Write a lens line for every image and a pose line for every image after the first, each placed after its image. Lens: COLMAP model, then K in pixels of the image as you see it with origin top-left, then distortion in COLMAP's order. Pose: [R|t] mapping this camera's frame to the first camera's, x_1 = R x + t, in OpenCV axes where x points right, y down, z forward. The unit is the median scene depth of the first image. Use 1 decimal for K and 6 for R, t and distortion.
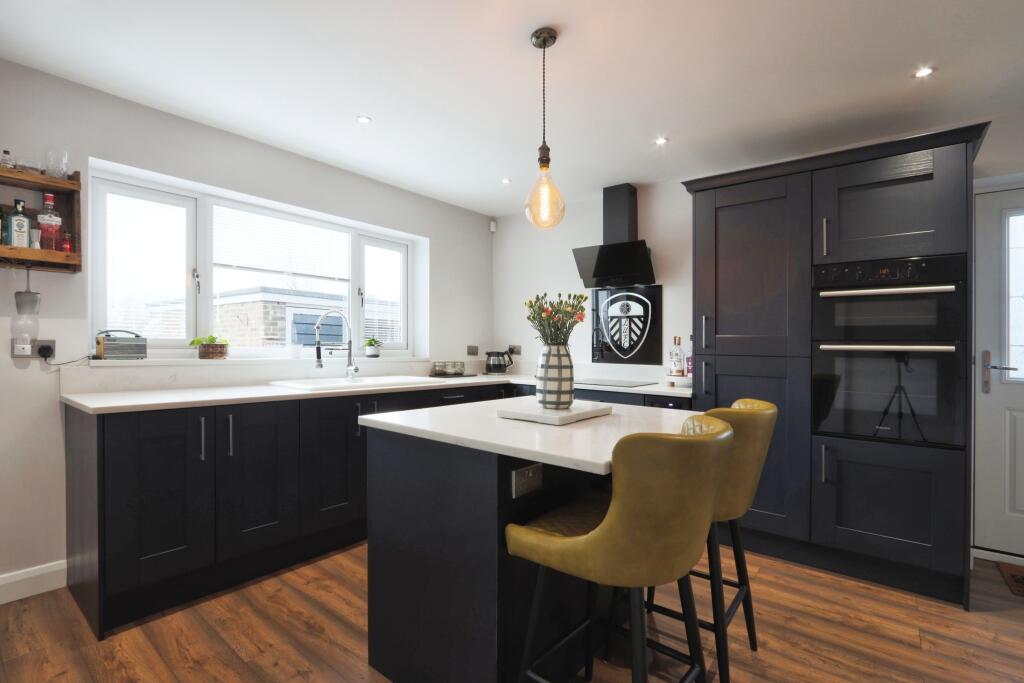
lens RADIAL K [[484.5, 0, 512.0], [0, 484.5, 341.5], [0, 0, 1]] dist [-0.000577, -0.000003]
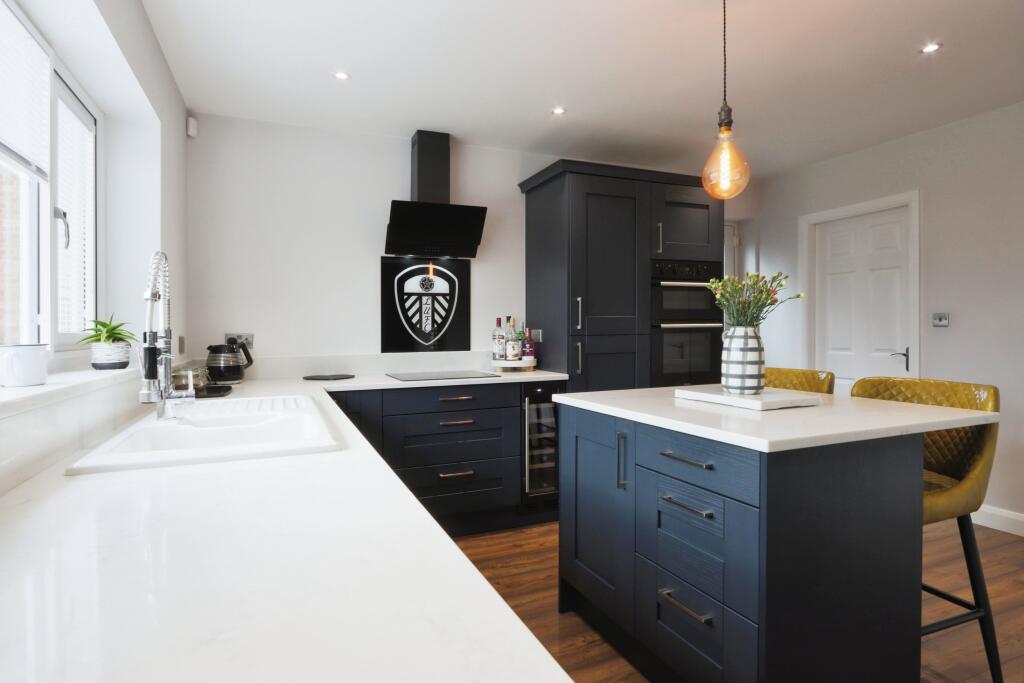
lens RADIAL K [[555.5, 0, 510.3], [0, 555.5, 324.4], [0, 0, 1]] dist [0.001129, 0.000067]
pose [[0.483933, -0.012457, 0.875016, -0.526191], [0.012608, 0.999894, 0.007262, -0.004994], [-0.875014, 0.007518, 0.484039, 0.430280]]
